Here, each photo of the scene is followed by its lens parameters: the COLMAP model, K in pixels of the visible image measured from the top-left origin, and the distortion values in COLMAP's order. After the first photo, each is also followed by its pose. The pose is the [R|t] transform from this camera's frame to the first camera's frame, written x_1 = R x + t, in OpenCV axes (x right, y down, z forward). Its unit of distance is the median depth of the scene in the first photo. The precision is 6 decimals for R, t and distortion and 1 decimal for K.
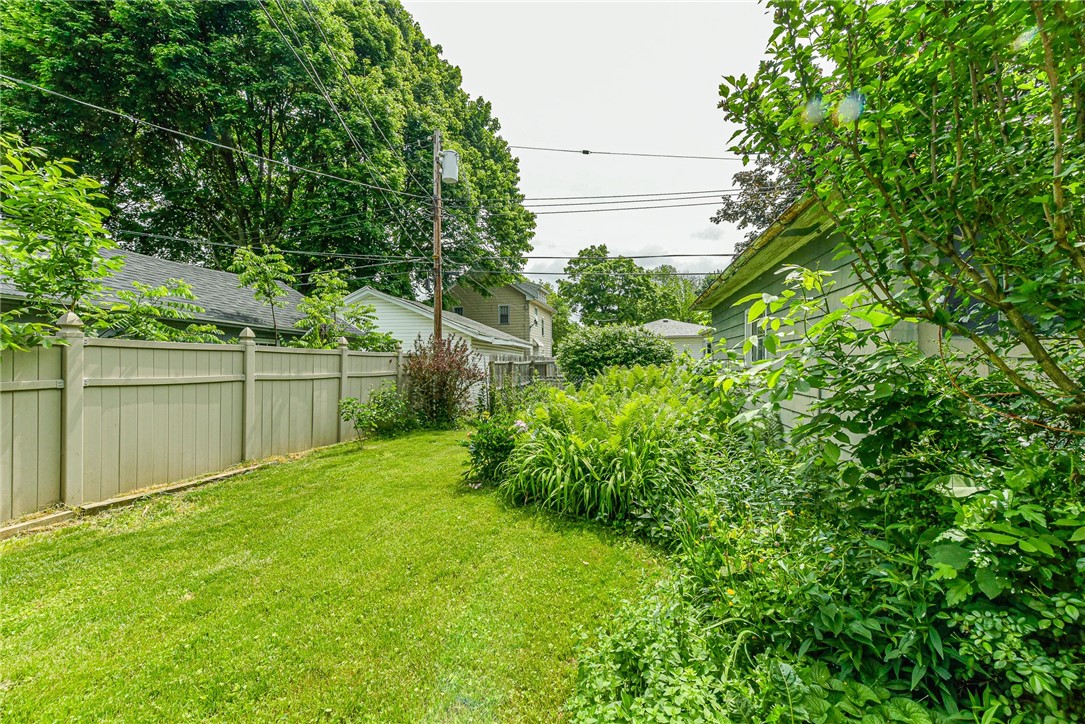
lens RADIAL K [[424.5, 0, 547.8], [0, 424.5, 356.3], [0, 0, 1]] dist [0.010179, 0.000487]
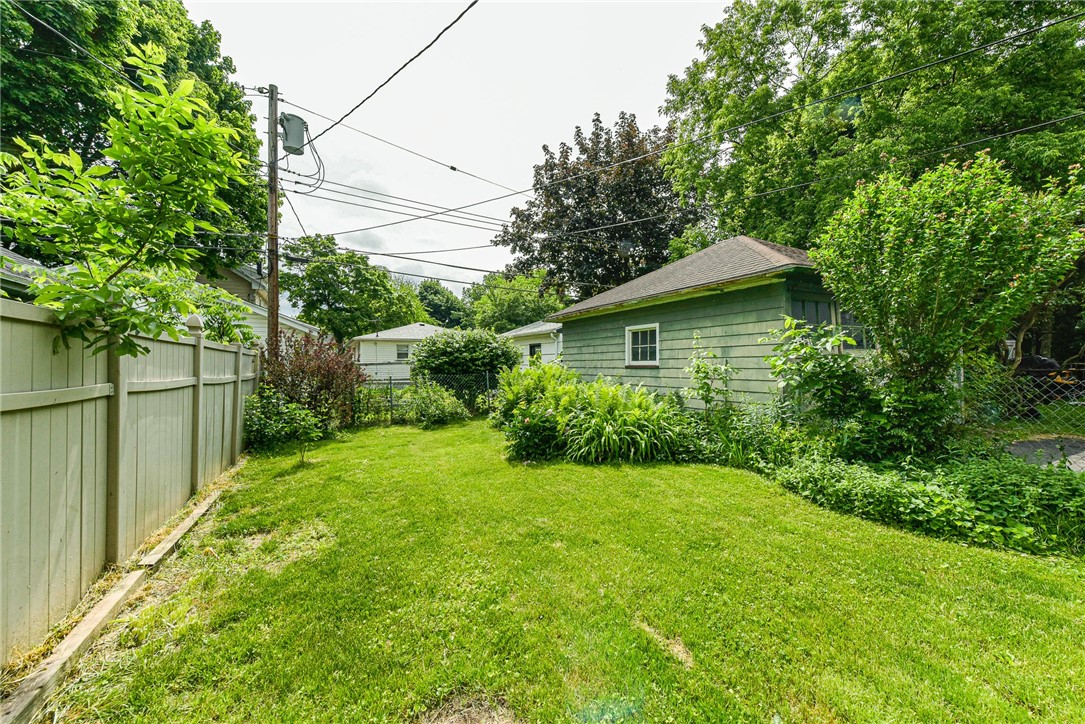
lens RADIAL K [[424.5, 0, 547.0], [0, 424.5, 361.6], [0, 0, 1]] dist [0.010179, 0.000487]
pose [[0.767565, 0.000764, 0.640970, -0.246551], [-0.004015, 0.999985, 0.003615, 0.003389], [-0.640958, -0.005348, 0.767557, 0.007603]]
